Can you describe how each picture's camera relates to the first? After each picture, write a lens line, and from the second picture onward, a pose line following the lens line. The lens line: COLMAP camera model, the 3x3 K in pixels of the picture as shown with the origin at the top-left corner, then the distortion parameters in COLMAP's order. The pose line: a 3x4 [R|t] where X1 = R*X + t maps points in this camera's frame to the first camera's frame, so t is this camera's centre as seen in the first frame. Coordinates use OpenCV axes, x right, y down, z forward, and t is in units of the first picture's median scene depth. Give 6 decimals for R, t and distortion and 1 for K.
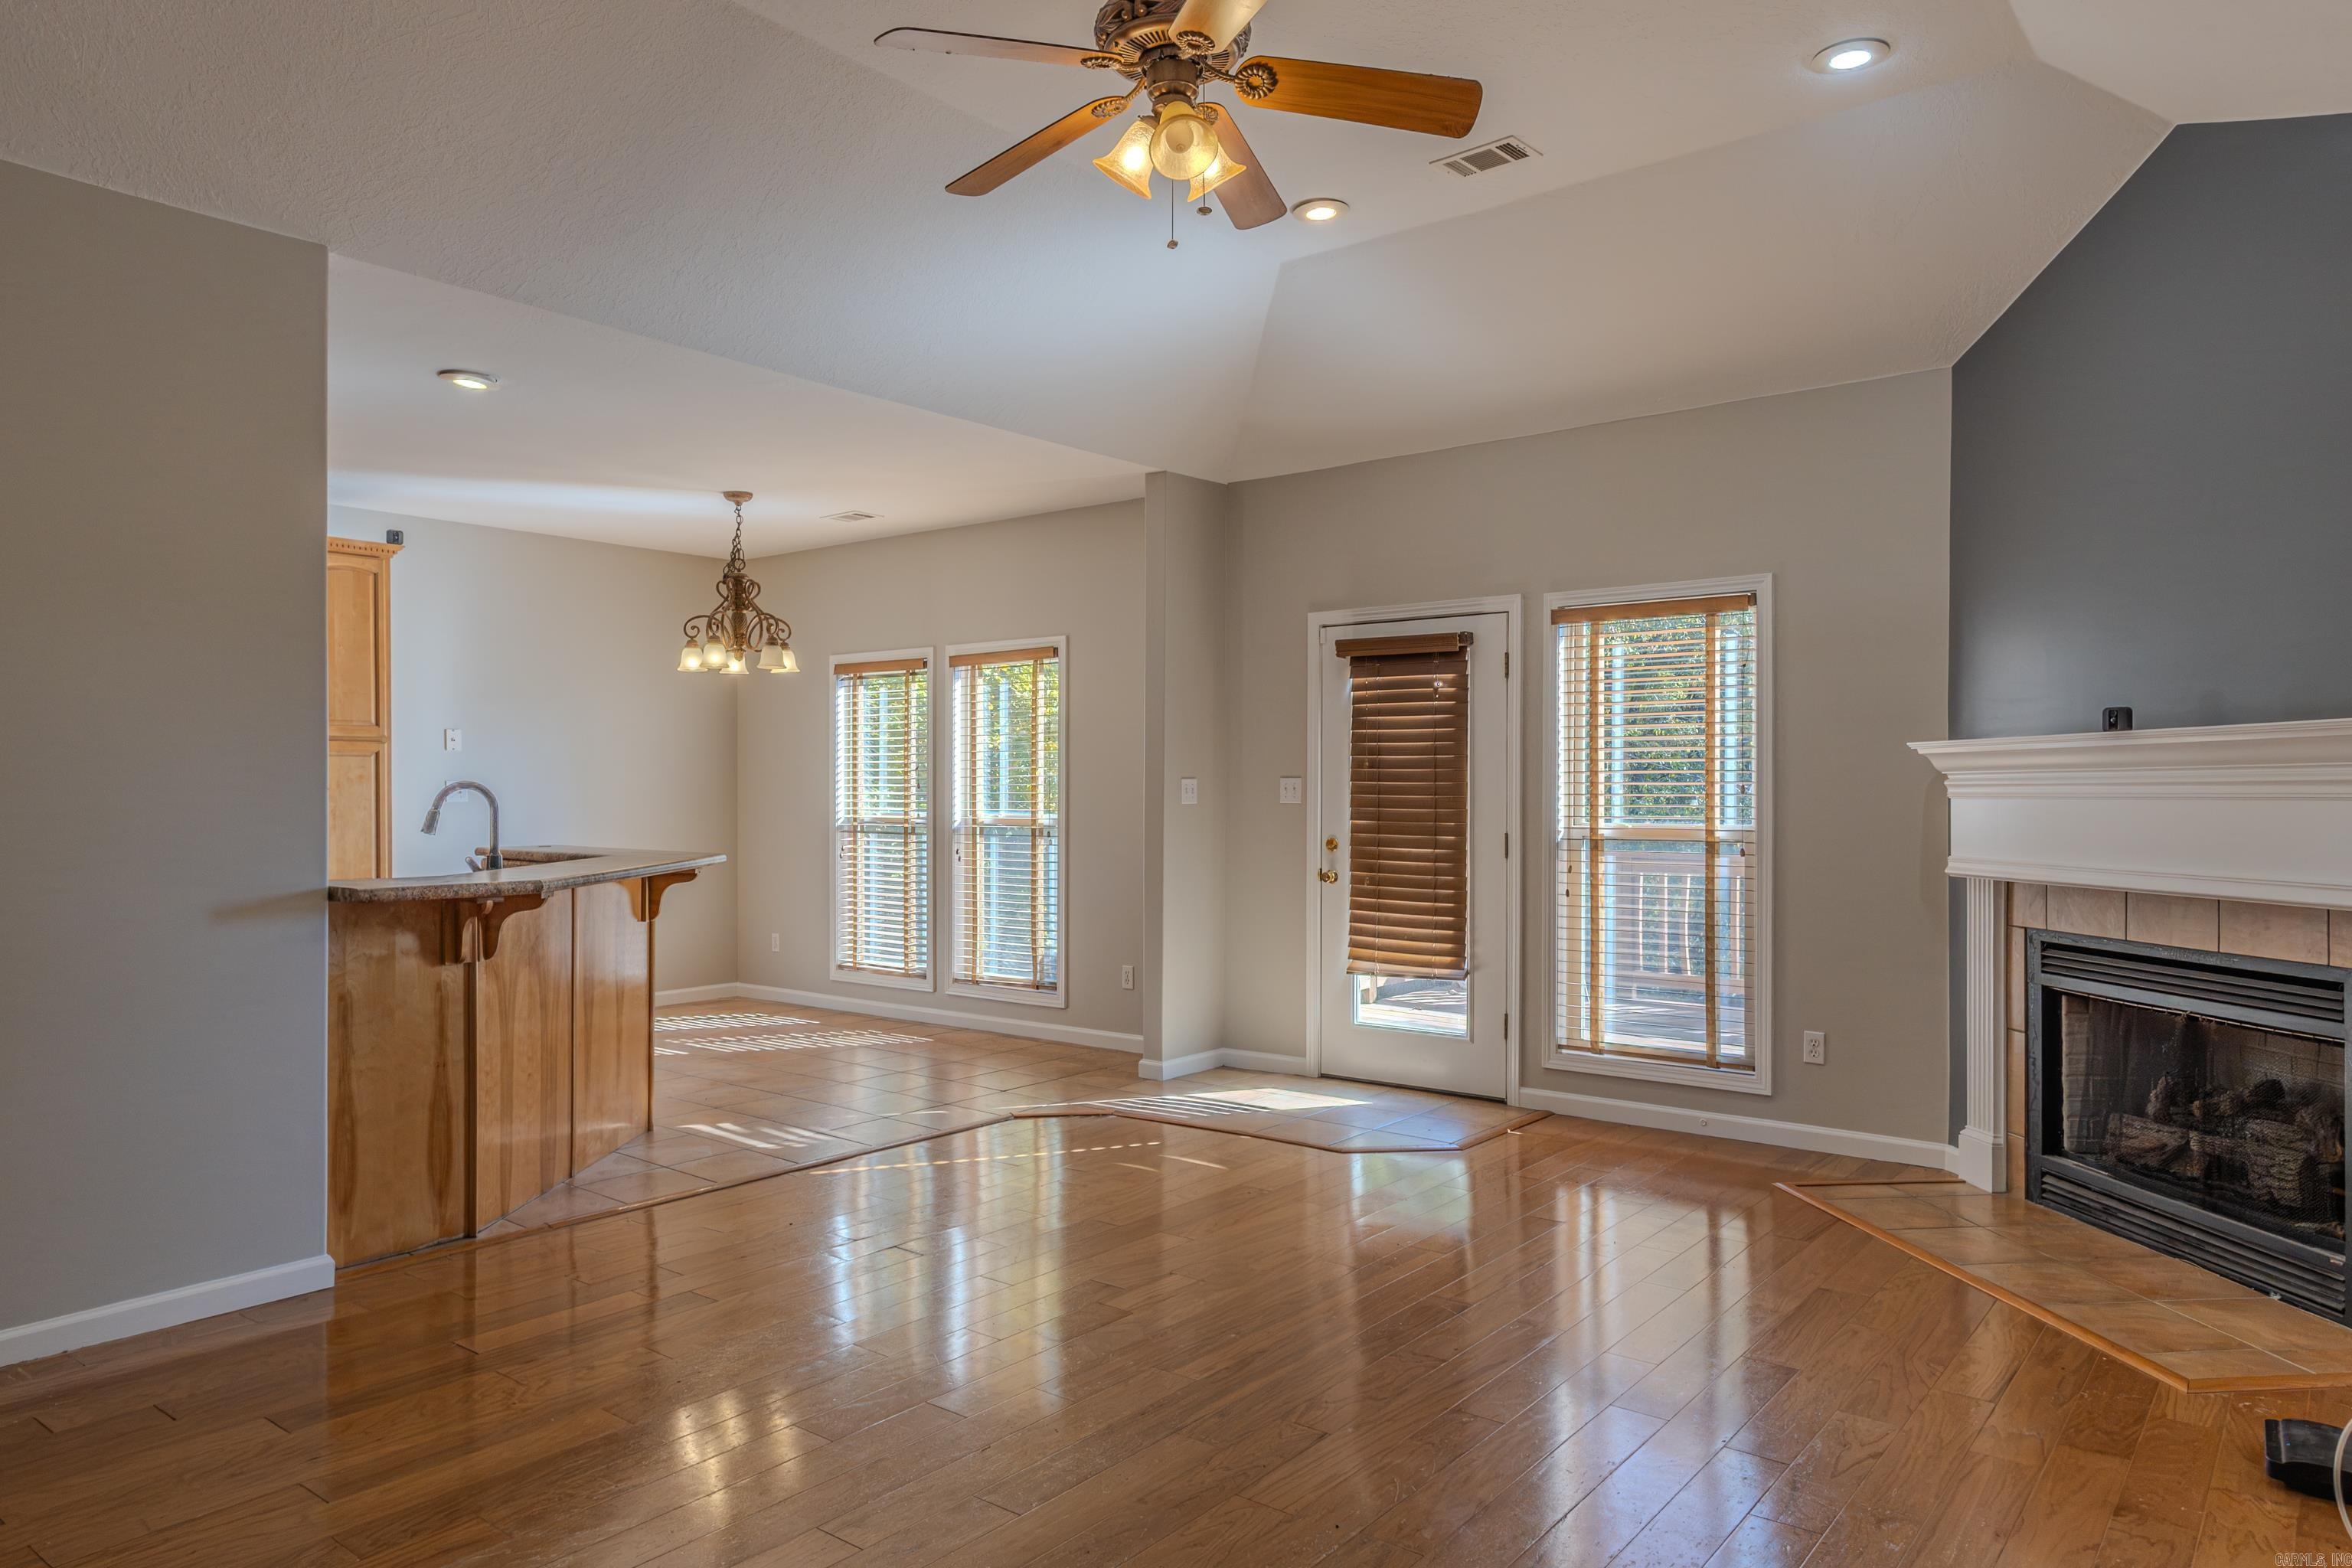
lens RADIAL K [[1478.3, 0, 1176.0], [0, 1478.3, 784.0], [0, 0, 1]] dist [0.016892, -0.005748]
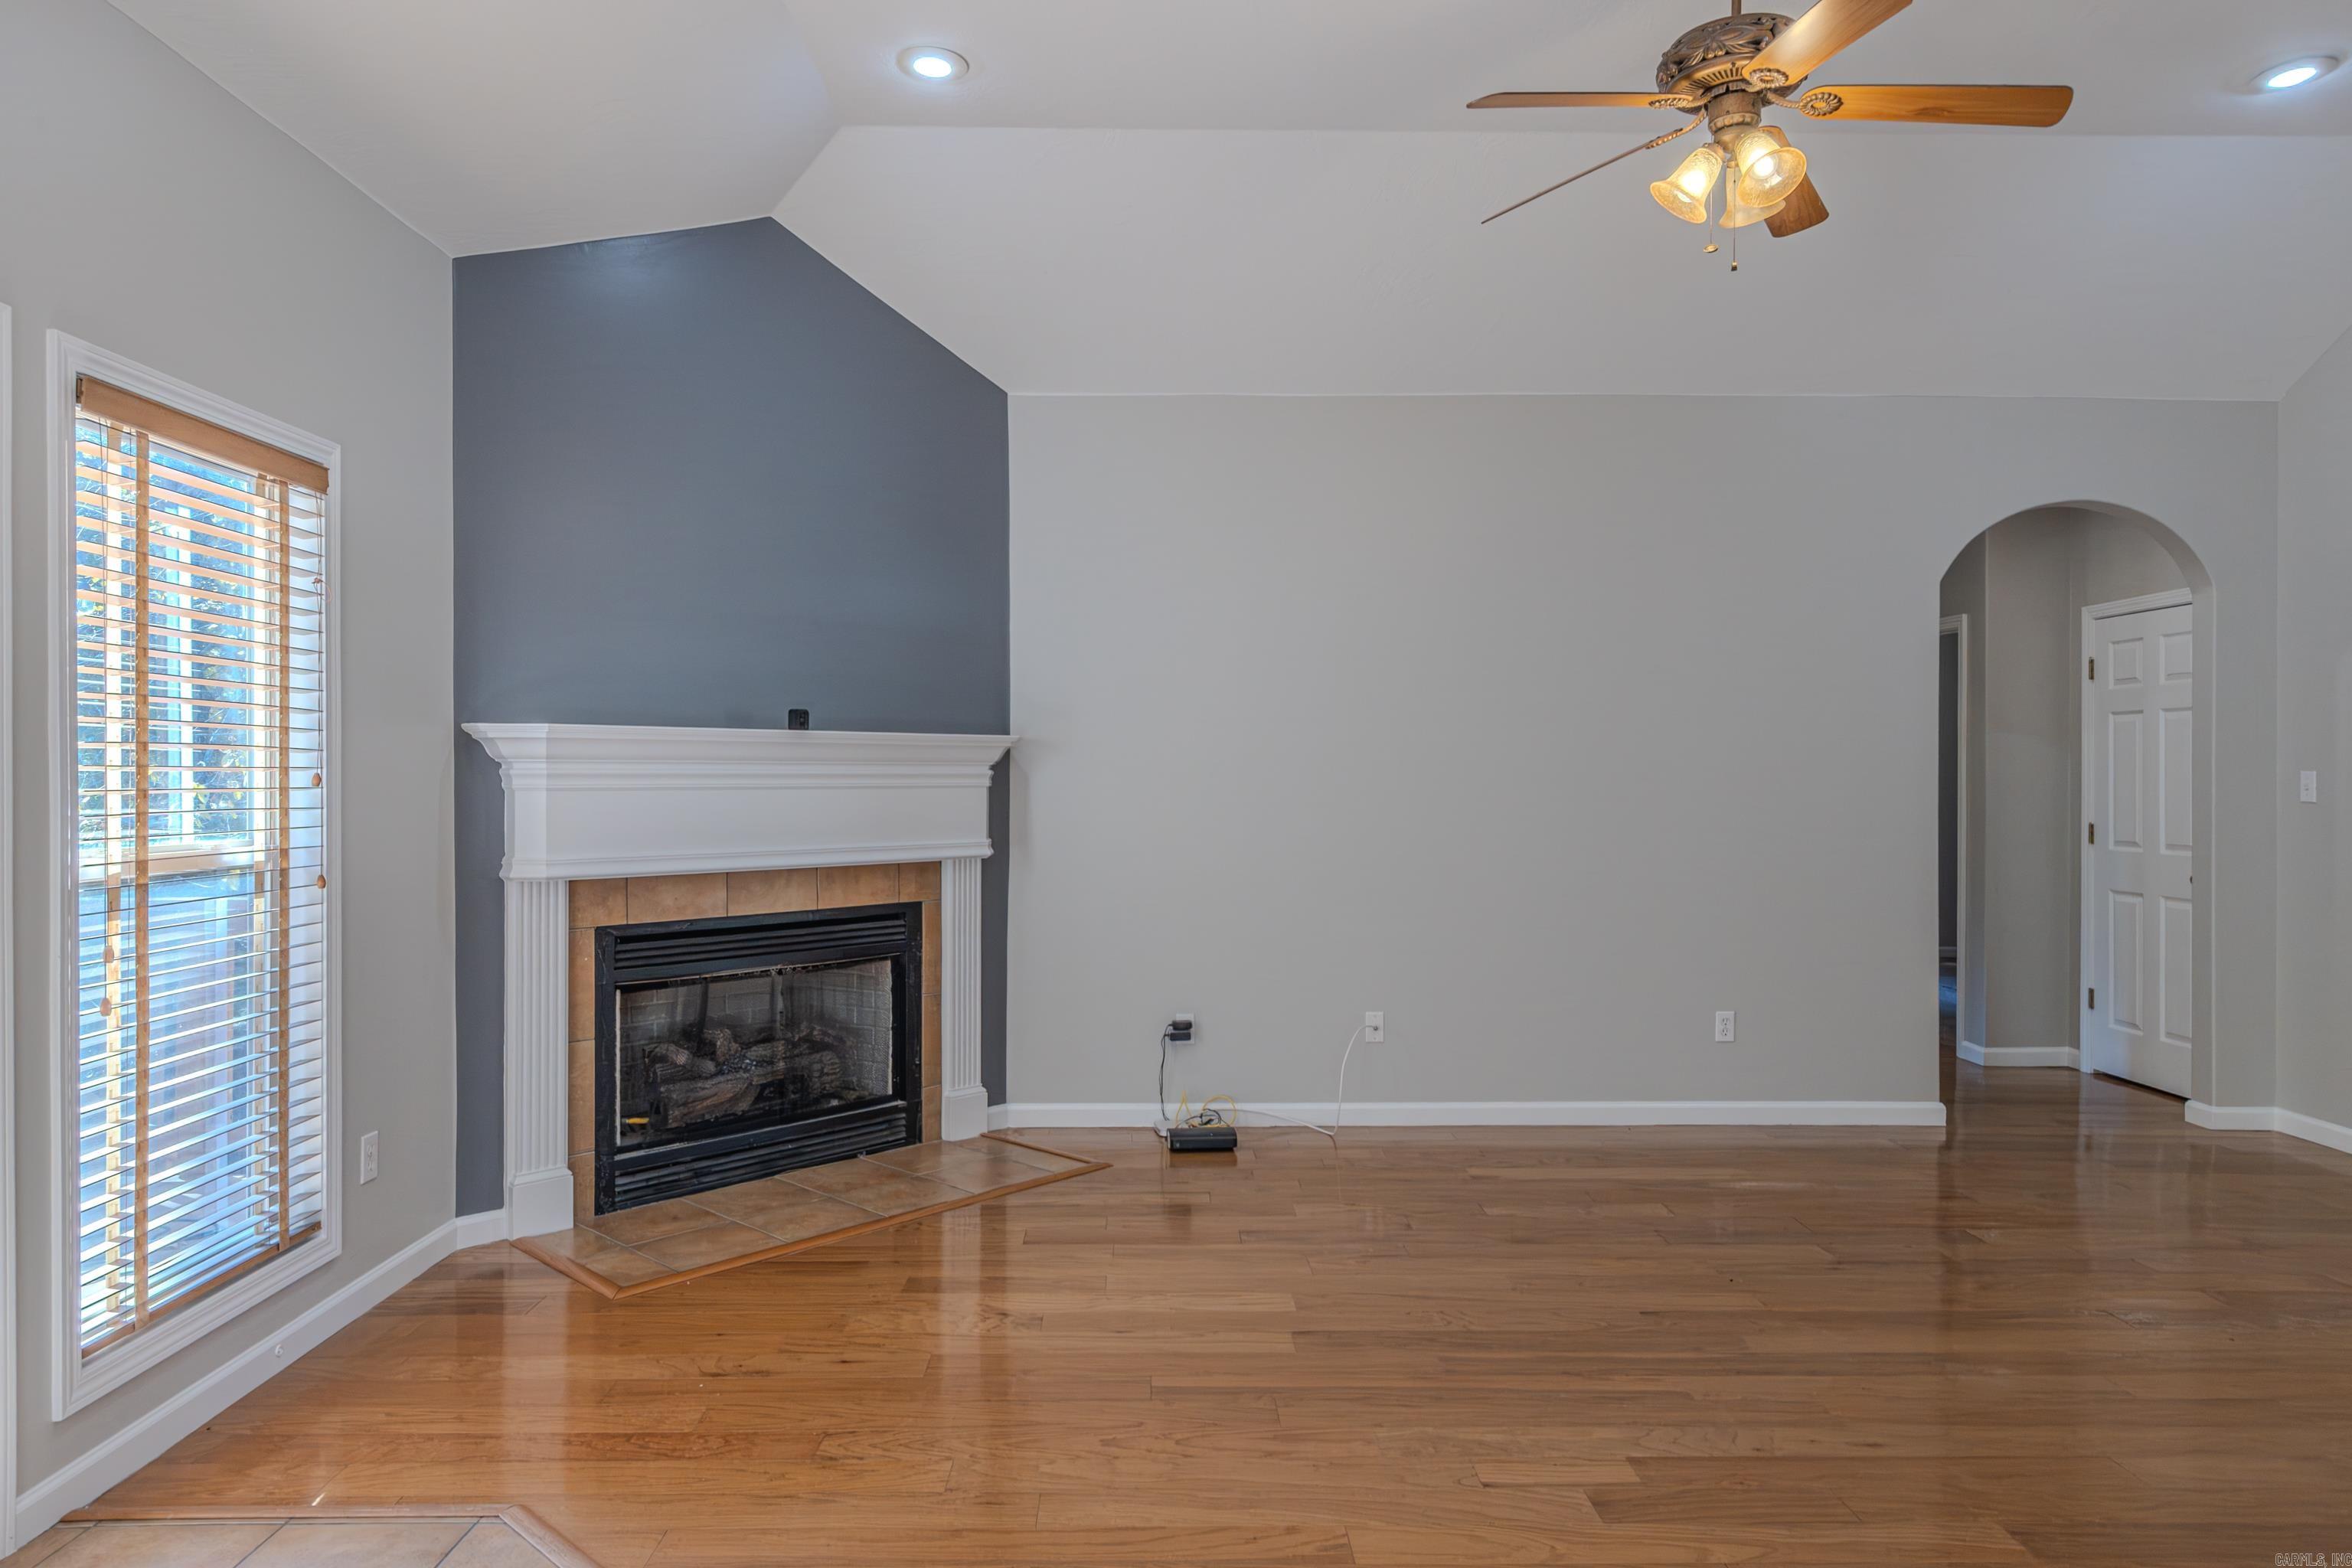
lens RADIAL K [[1466.5, 0, 1143.3], [0, 1466.5, 783.4], [0, 0, 1]] dist [0.004269, -0.000476]
pose [[-0.622206, -0.004852, 0.782838, -0.286356], [-0.006180, 0.999980, 0.001285, 0.002174], [-0.782829, -0.004038, -0.622224, 1.012060]]
